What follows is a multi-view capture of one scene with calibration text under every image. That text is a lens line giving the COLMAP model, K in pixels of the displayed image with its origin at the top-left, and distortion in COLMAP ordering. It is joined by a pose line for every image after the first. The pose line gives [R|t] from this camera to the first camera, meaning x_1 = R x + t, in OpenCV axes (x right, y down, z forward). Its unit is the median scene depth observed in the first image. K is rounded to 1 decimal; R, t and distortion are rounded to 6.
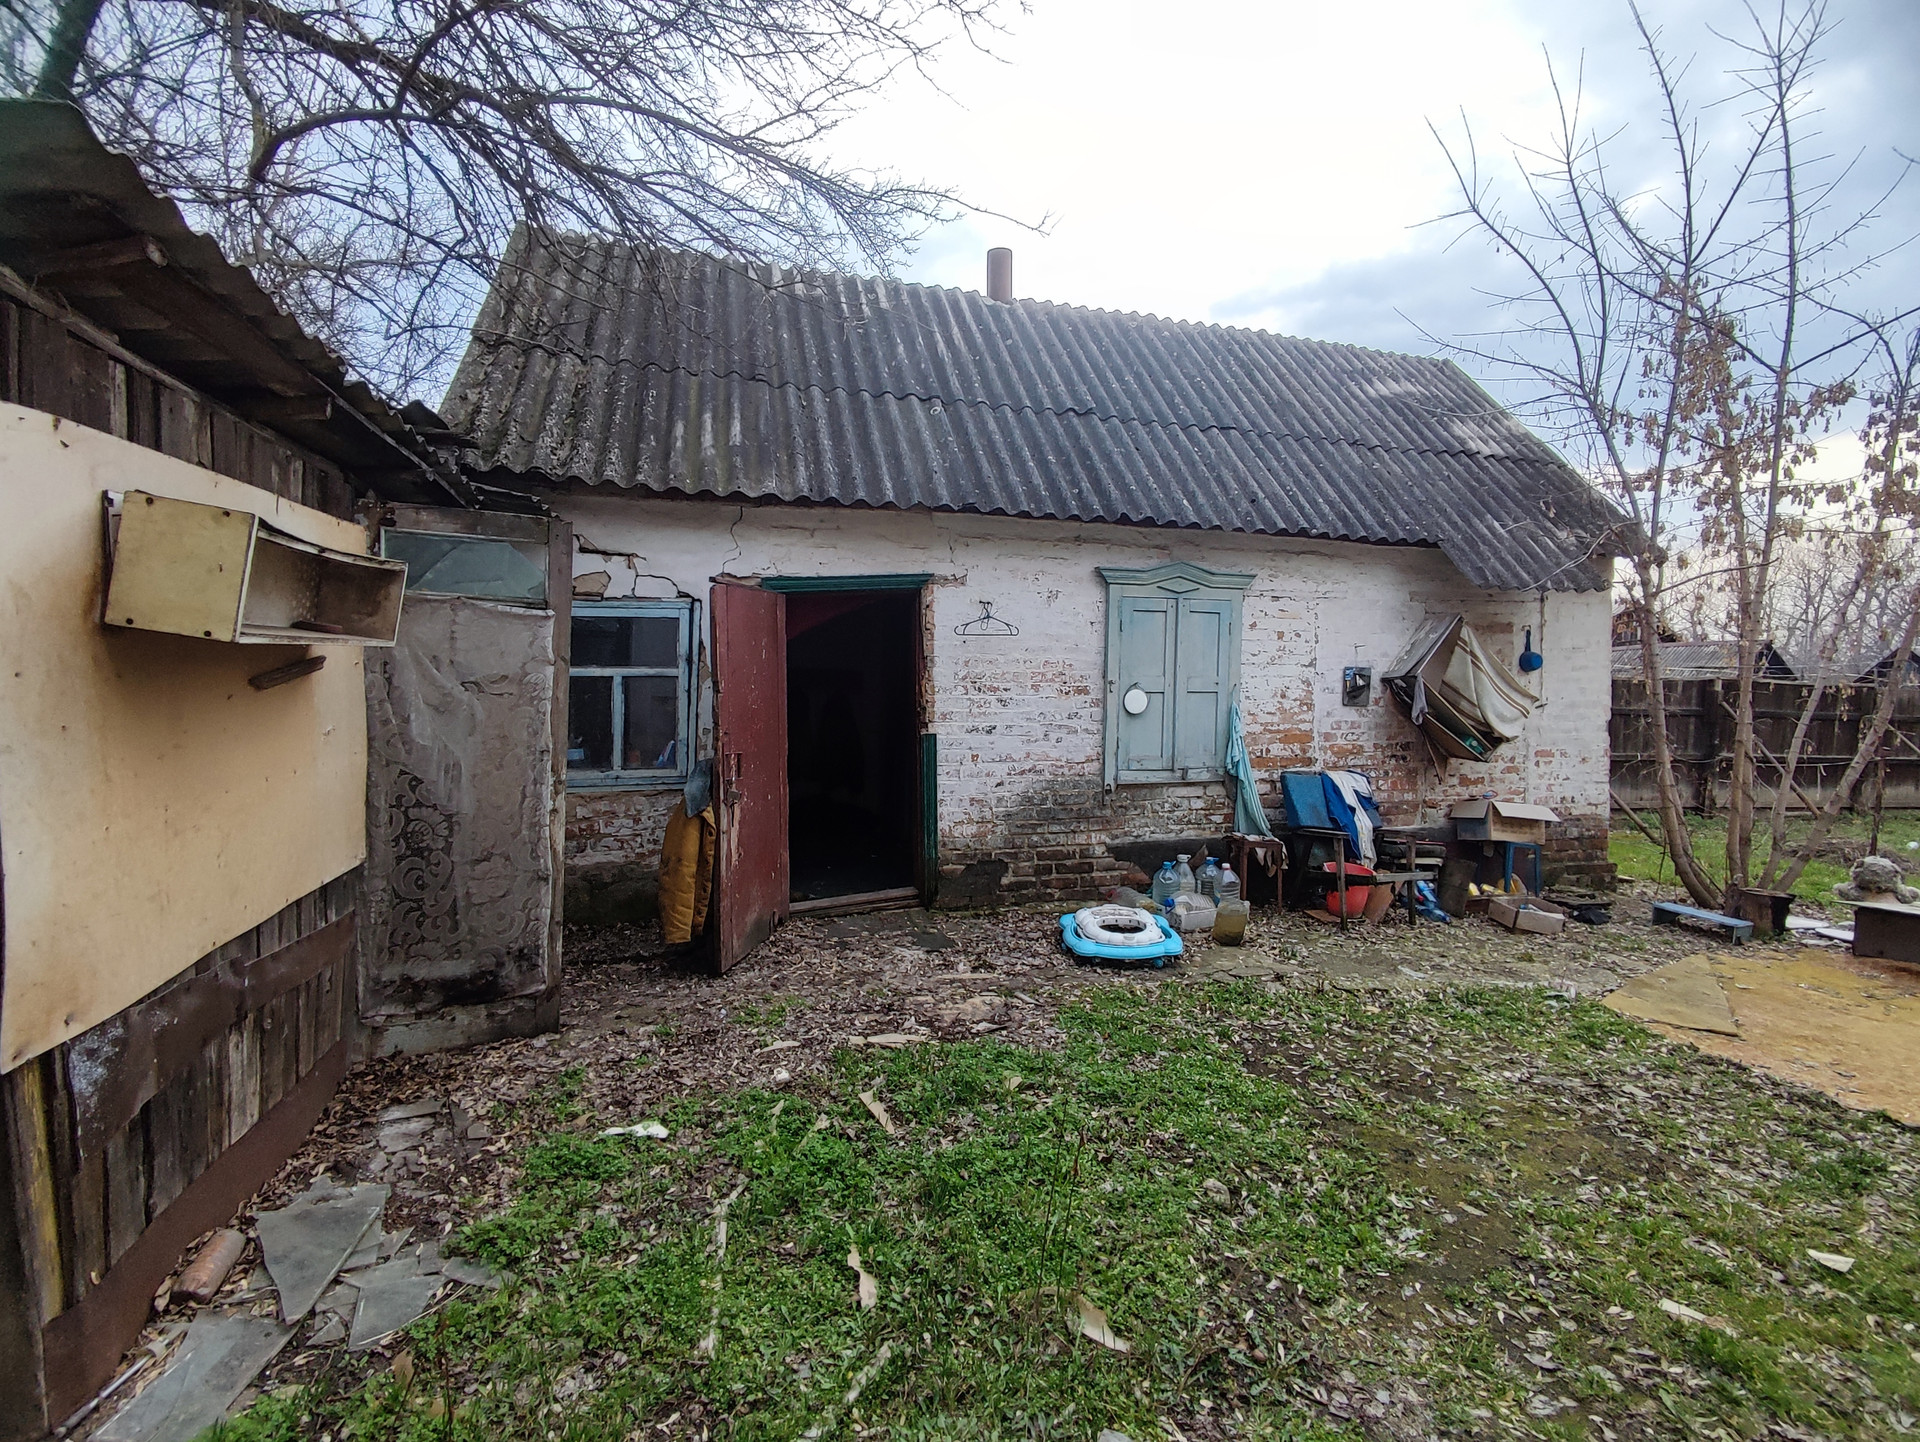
lens RADIAL K [[832.9, 0, 960.0], [0, 832.9, 721.0], [0, 0, 1]] dist [0.000614, 0.000413]
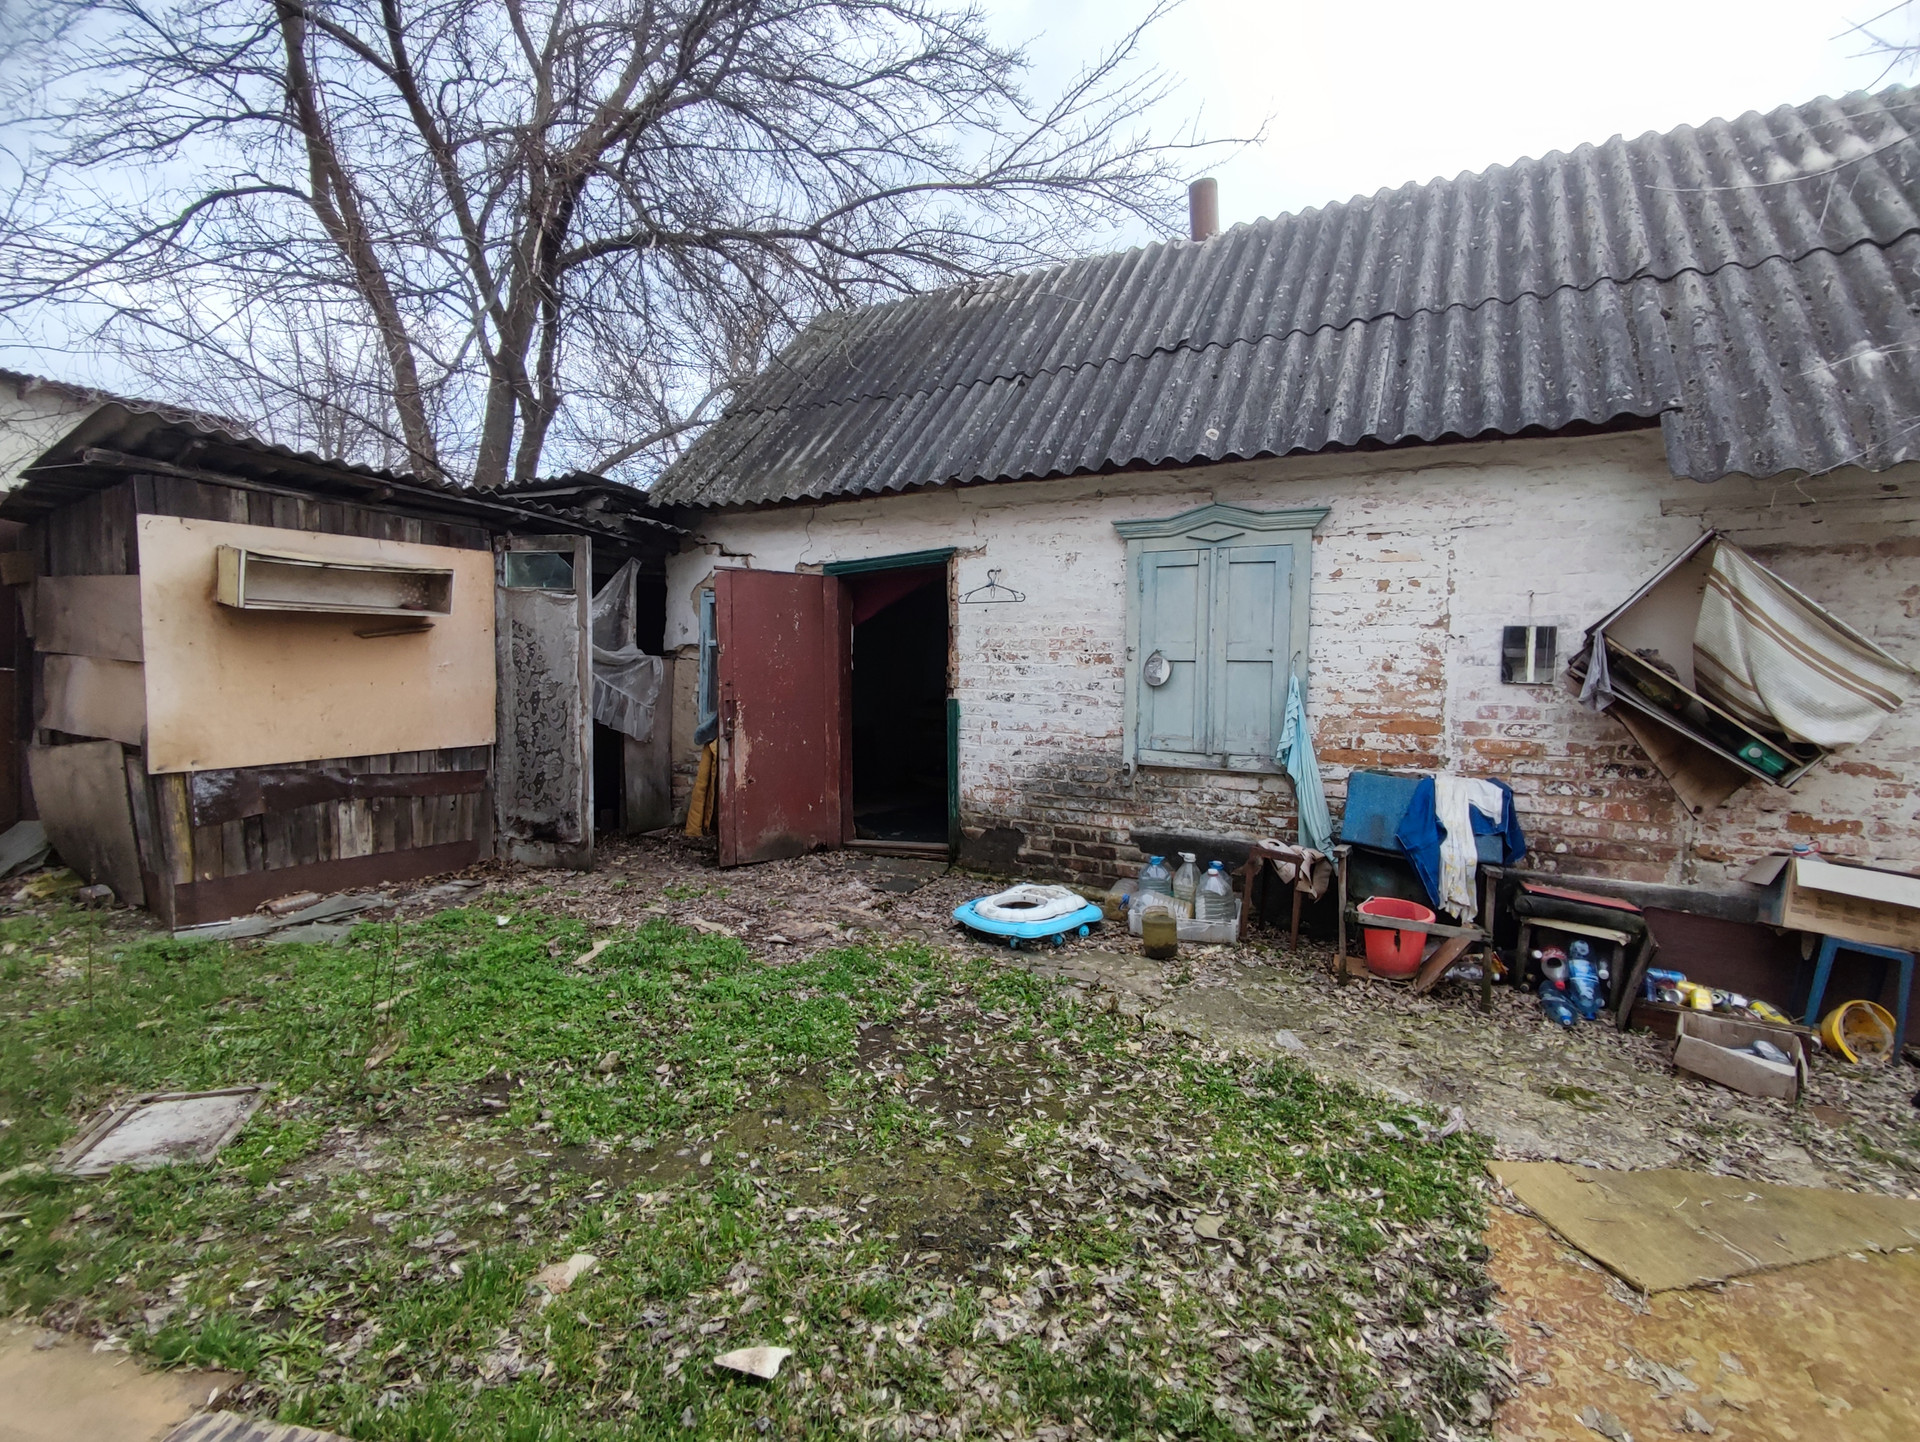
lens RADIAL K [[835.2, 0, 960.0], [0, 835.2, 721.0], [0, 0, 1]] dist [0.002139, 0.000189]
pose [[0.724156, 0.046359, -0.688076, 0.667828], [-0.049478, 0.998659, 0.015213, 0.025594], [0.687859, 0.023029, 0.725479, 0.224680]]
